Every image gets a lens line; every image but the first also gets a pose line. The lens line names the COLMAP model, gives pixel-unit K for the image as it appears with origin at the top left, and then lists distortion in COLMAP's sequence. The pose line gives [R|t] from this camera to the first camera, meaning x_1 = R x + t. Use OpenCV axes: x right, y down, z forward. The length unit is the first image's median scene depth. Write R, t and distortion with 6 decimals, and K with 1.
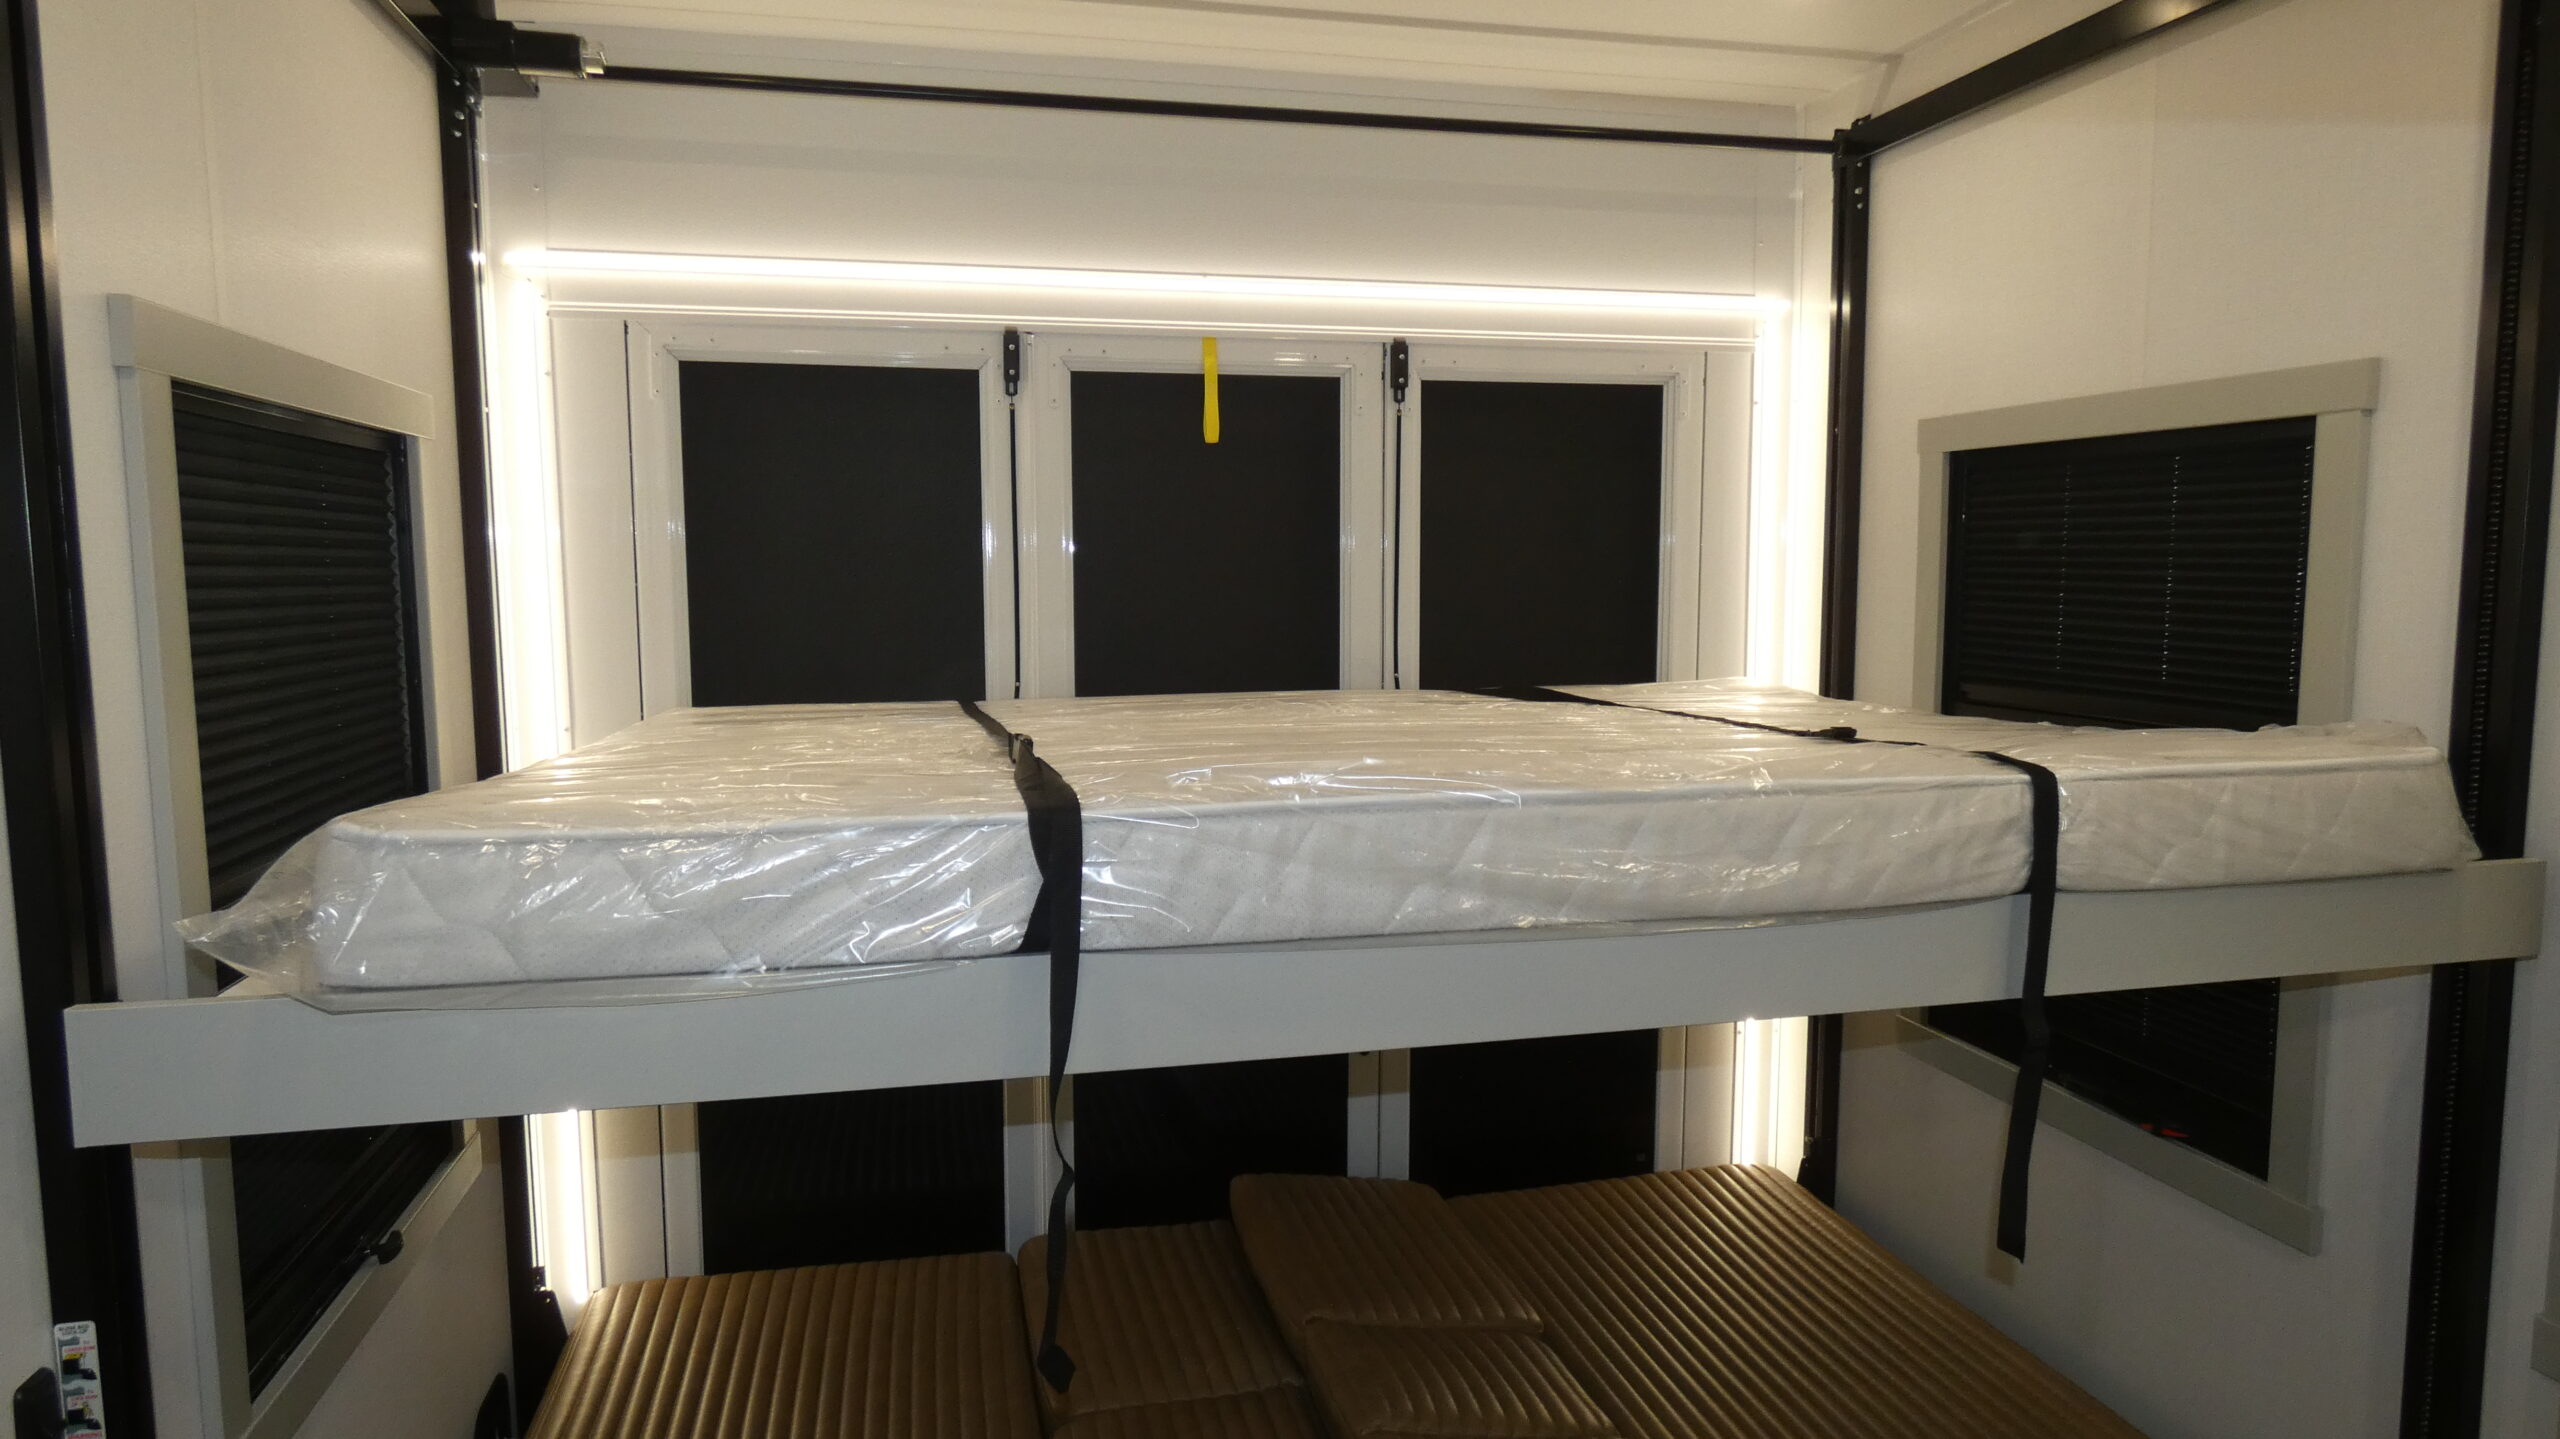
lens RADIAL K [[1525.8, 0, 1288.0], [0, 1525.8, 714.8], [0, 0, 1]] dist [-0.003162, 0.001680]
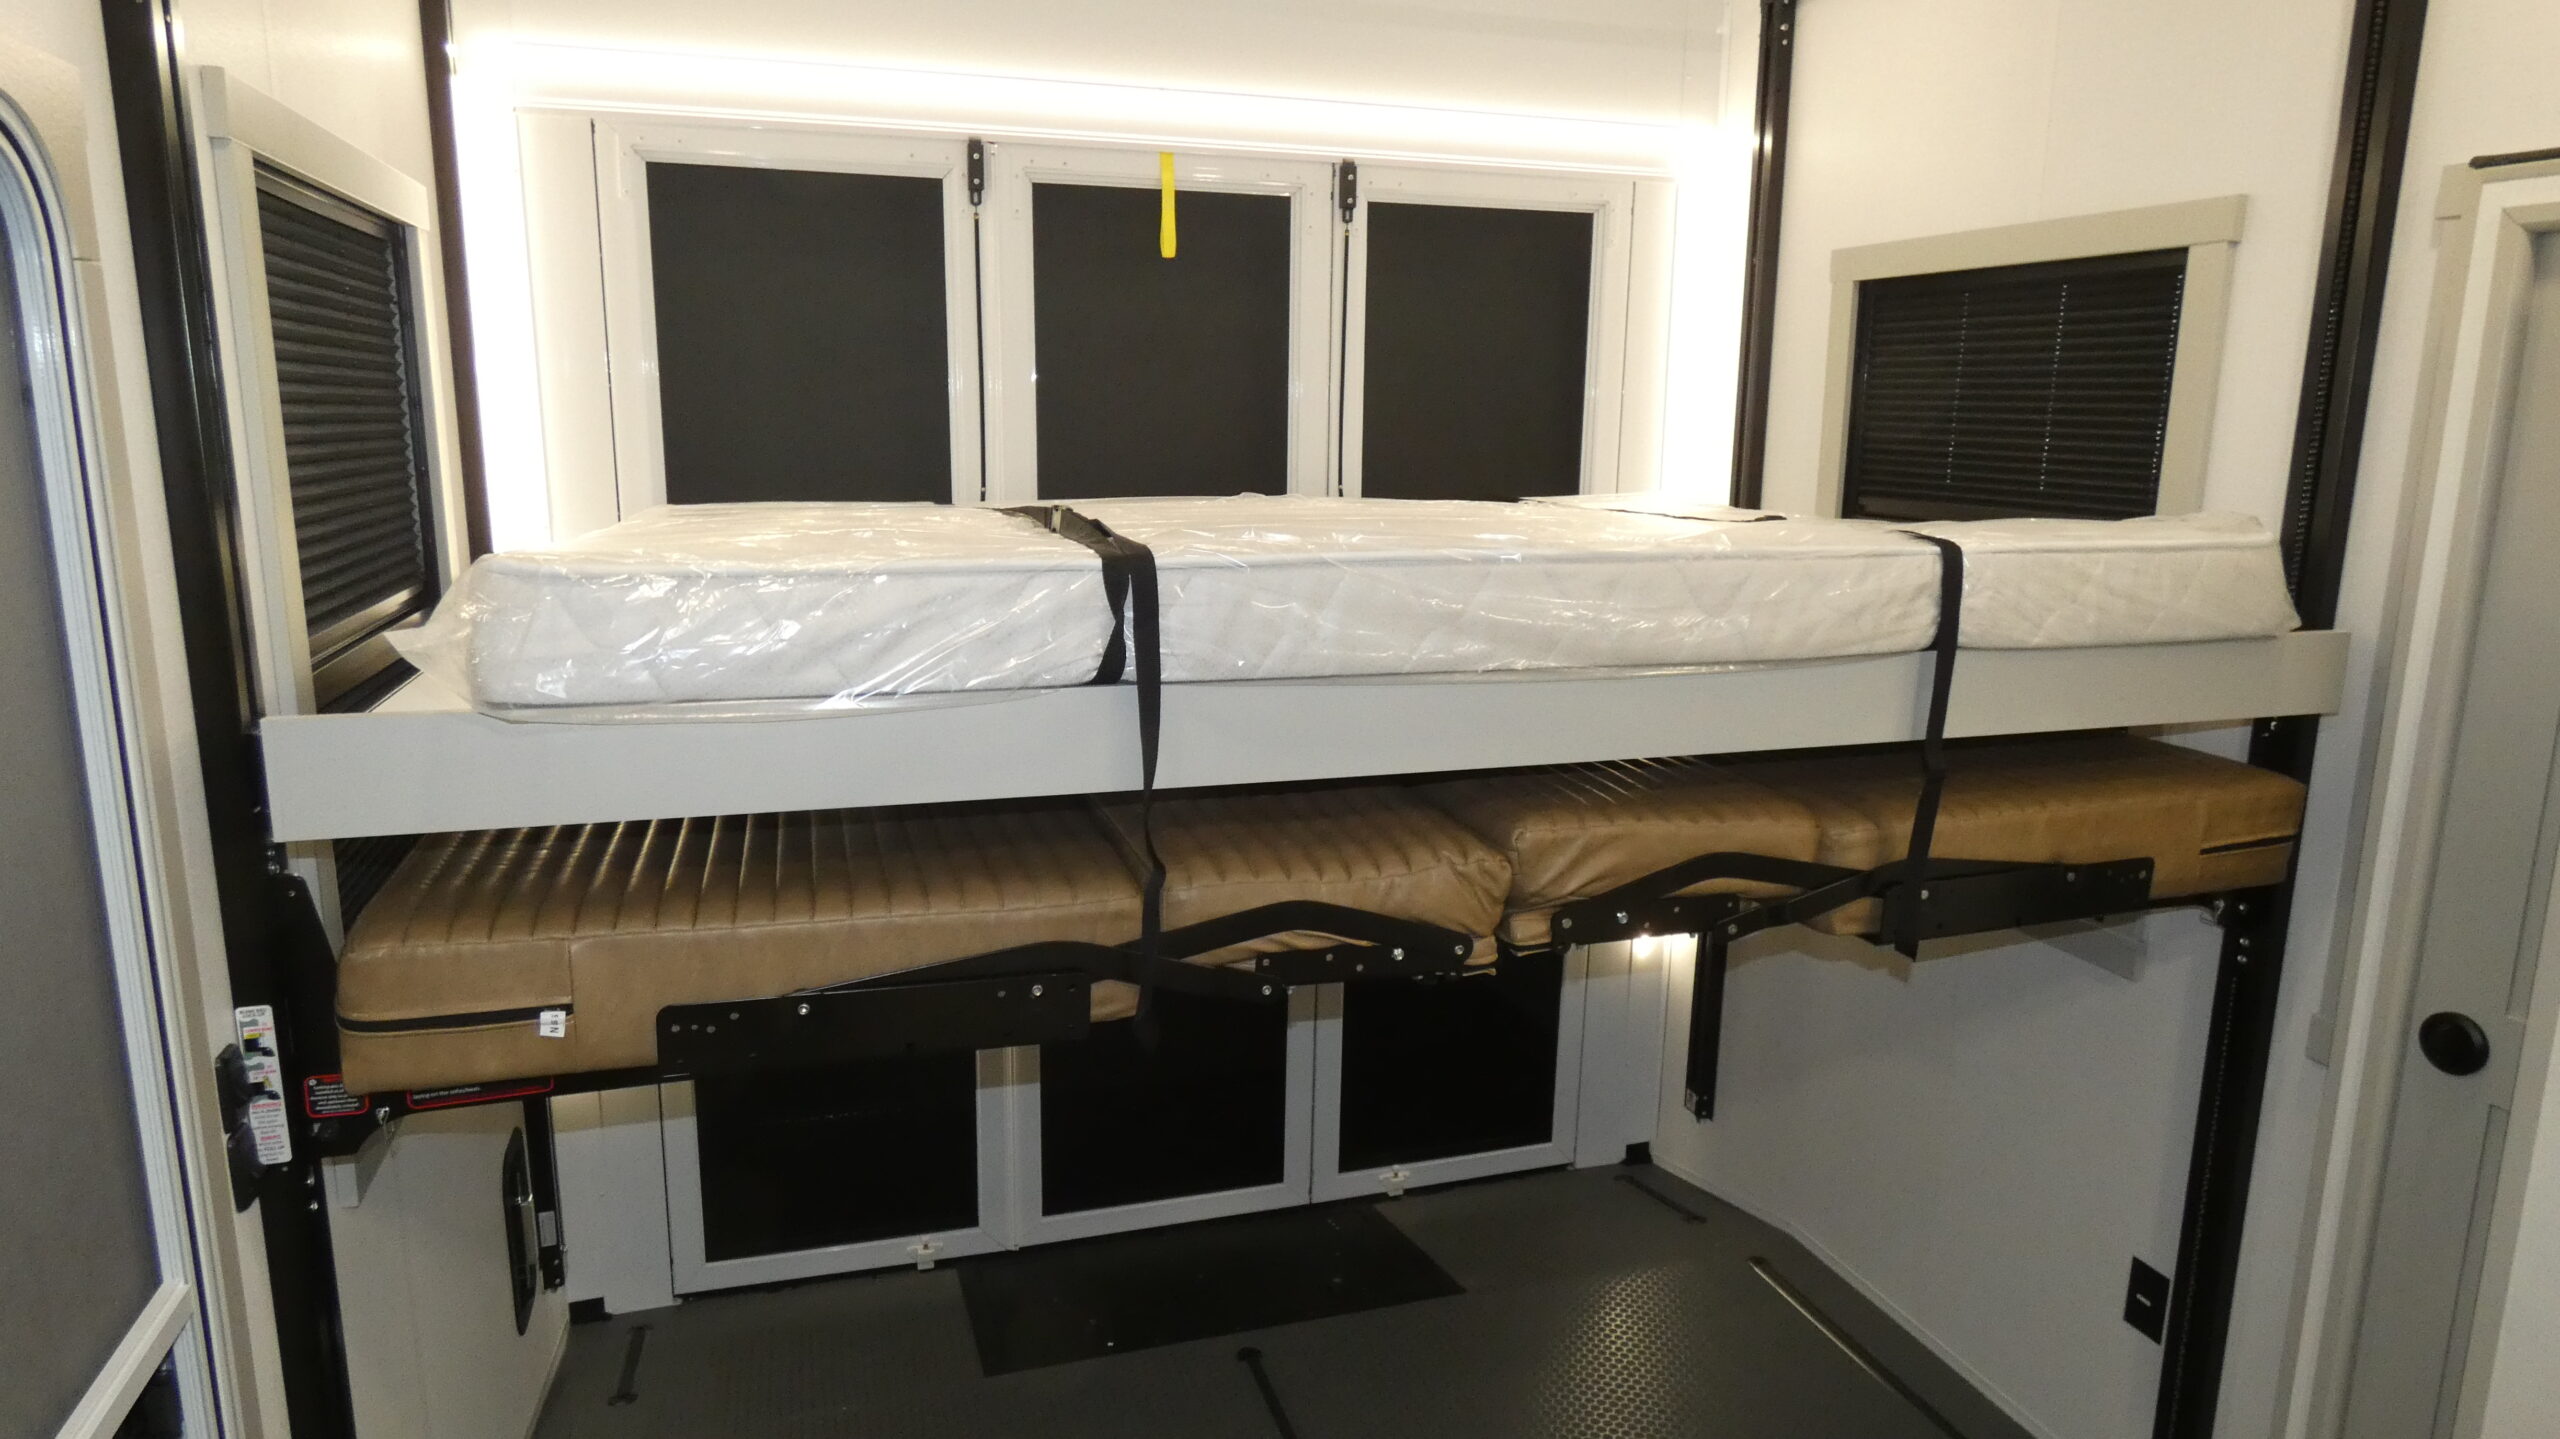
lens RADIAL K [[1525.8, 0, 1268.0], [0, 1525.8, 716.4], [0, 0, 1]] dist [-0.003162, 0.001680]
pose [[0.997218, 0.002182, 0.074514, -0.092652], [-0.009580, 0.995034, 0.099069, 0.046492], [-0.073927, -0.099507, 0.992287, -0.108830]]
